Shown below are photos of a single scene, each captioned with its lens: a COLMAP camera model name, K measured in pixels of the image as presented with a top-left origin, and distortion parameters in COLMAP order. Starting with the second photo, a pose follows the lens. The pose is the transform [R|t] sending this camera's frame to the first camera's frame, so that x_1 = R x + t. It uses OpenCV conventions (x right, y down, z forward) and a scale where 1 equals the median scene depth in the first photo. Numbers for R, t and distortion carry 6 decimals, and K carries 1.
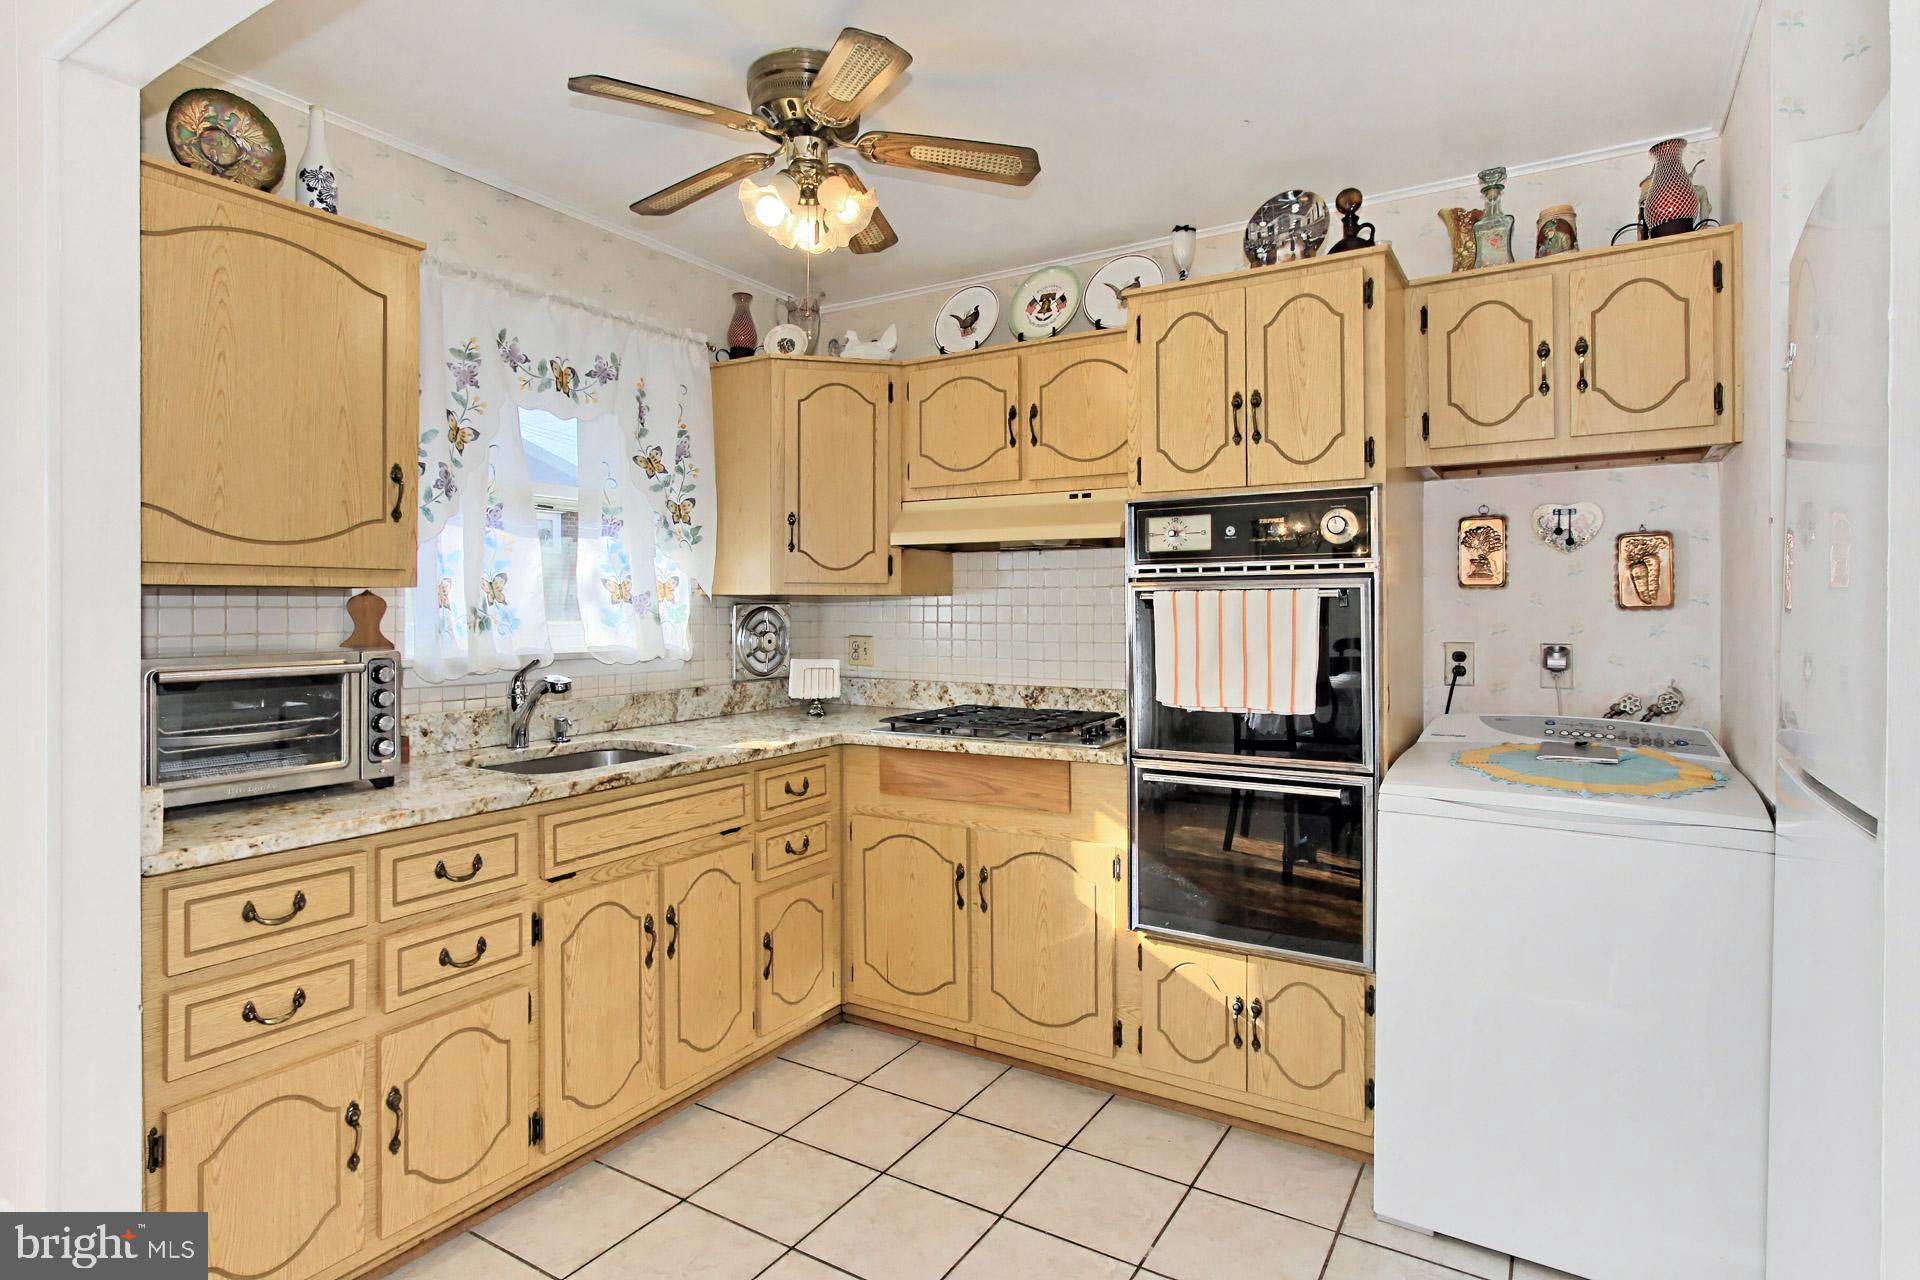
lens RADIAL K [[986.5, 0, 960.2], [0, 986.5, 605.9], [0, 0, 1]] dist [-0.017858, 0.010031]
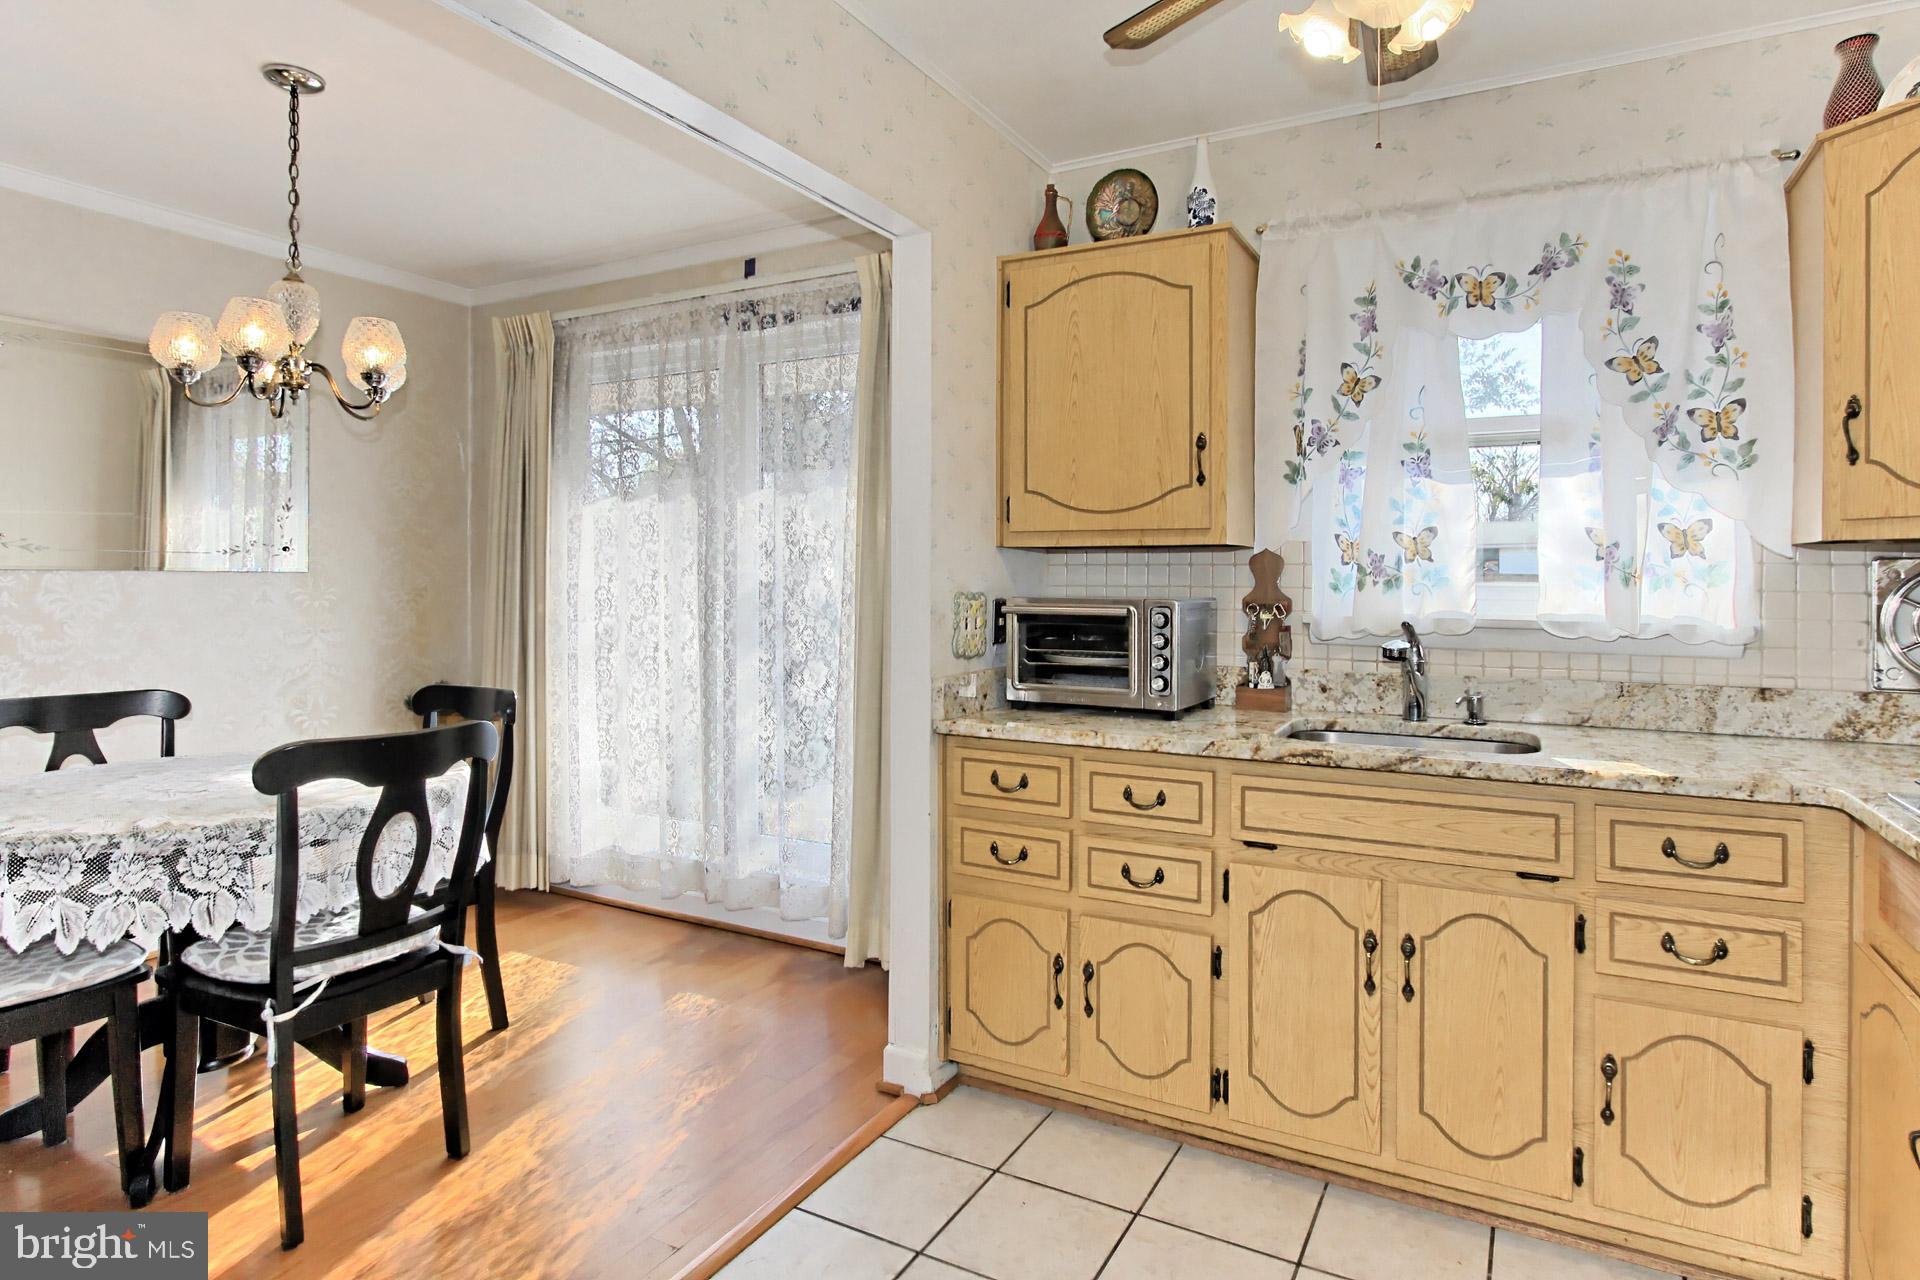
lens RADIAL K [[1056.8, 0, 977.9], [0, 1056.8, 582.1], [0, 0, 1]] dist [-0.009663, 0.000550]
pose [[0.064825, 0.004524, -0.997886, 0.502770], [-0.004635, 0.999980, 0.004232, 0.016211], [0.997886, 0.004351, 0.064844, 0.561324]]
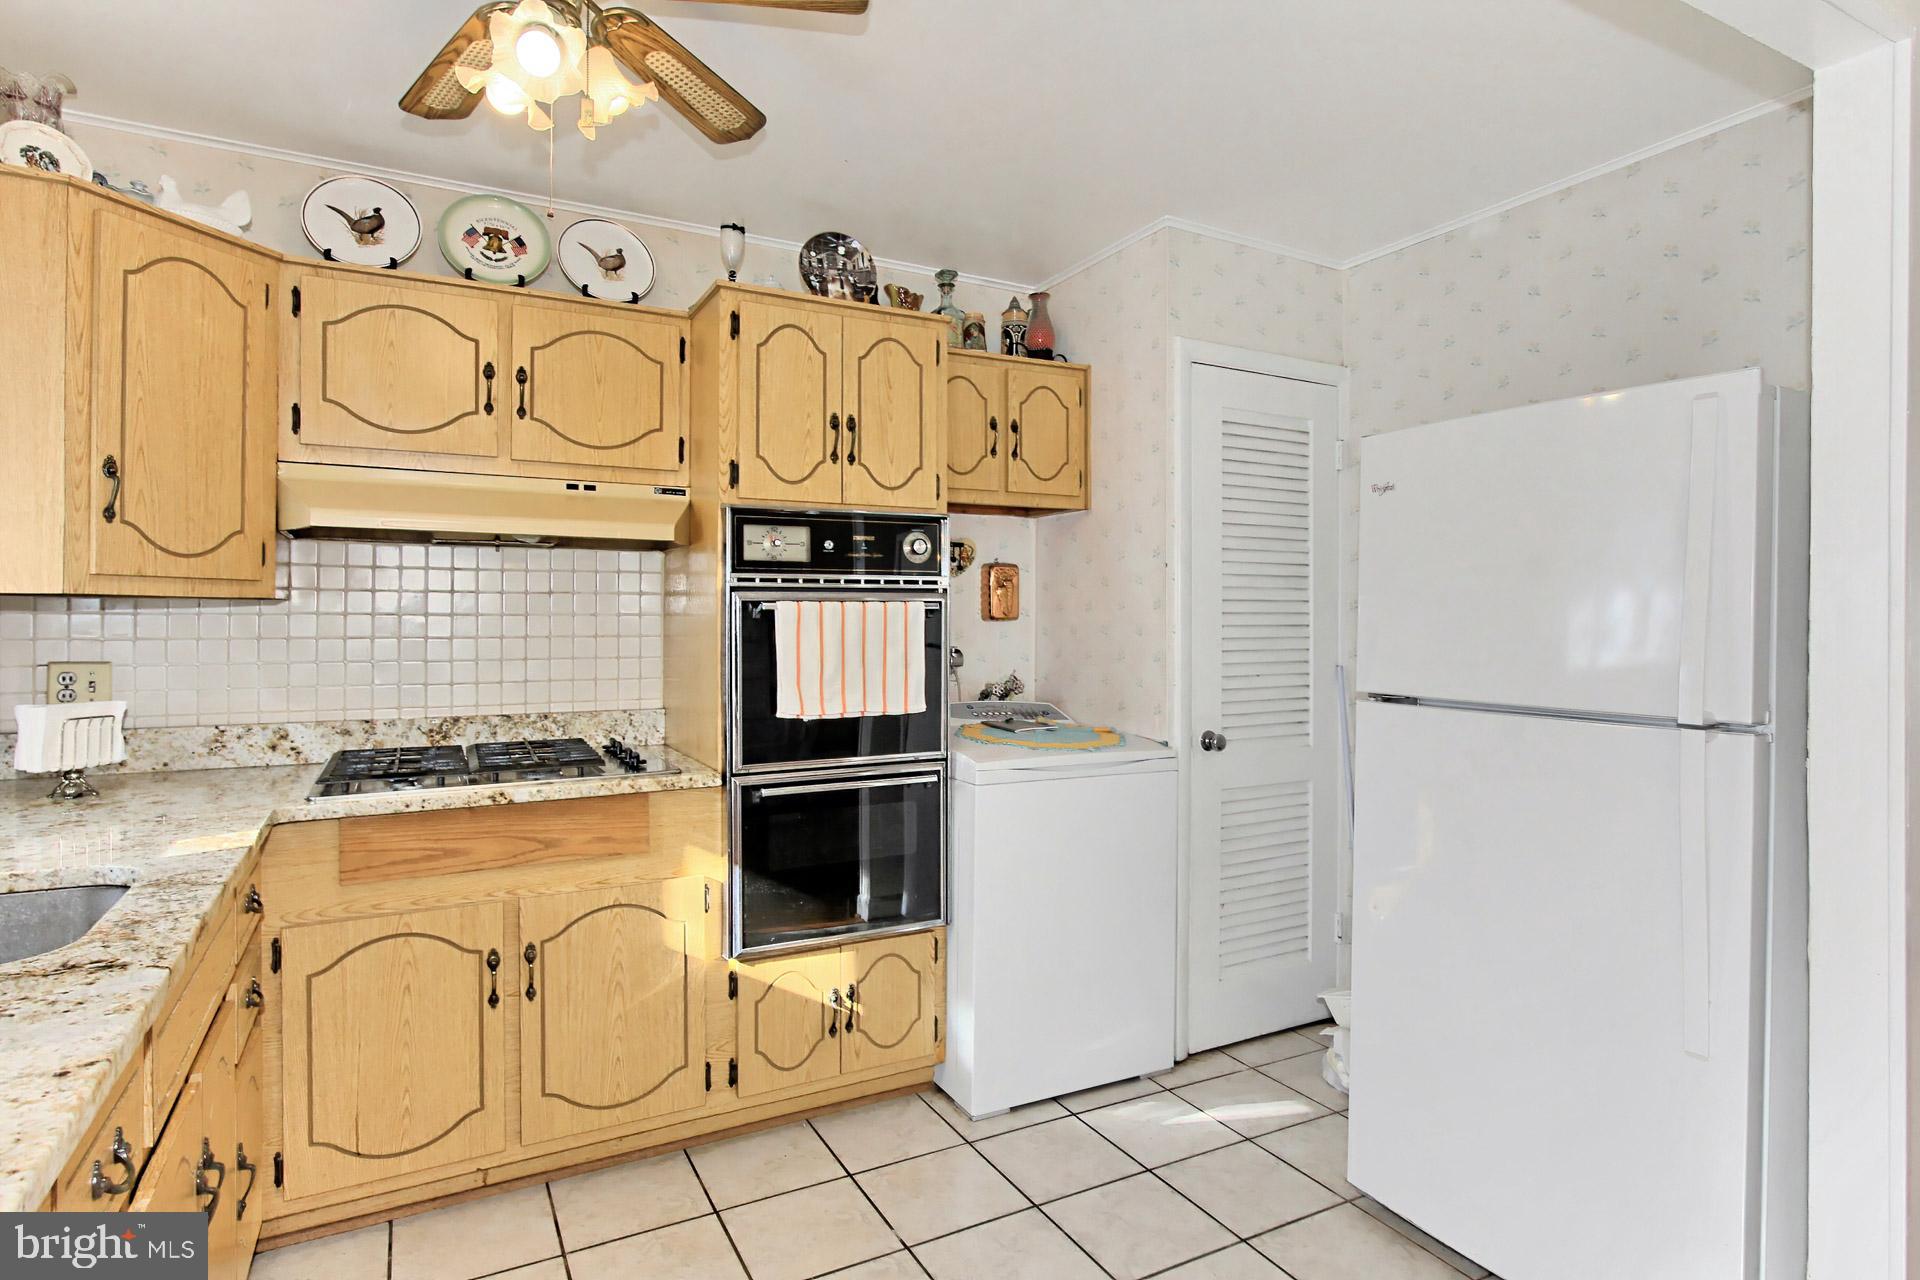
lens RADIAL K [[1032.7, 0, 973.0], [0, 1032.7, 616.1], [0, 0, 1]] dist [-0.007913, 0.002891]
pose [[0.495190, 0.003890, 0.868776, -0.558634], [-0.003782, 0.999990, -0.002322, 0.001512], [-0.868776, -0.002136, 0.495200, 0.299107]]
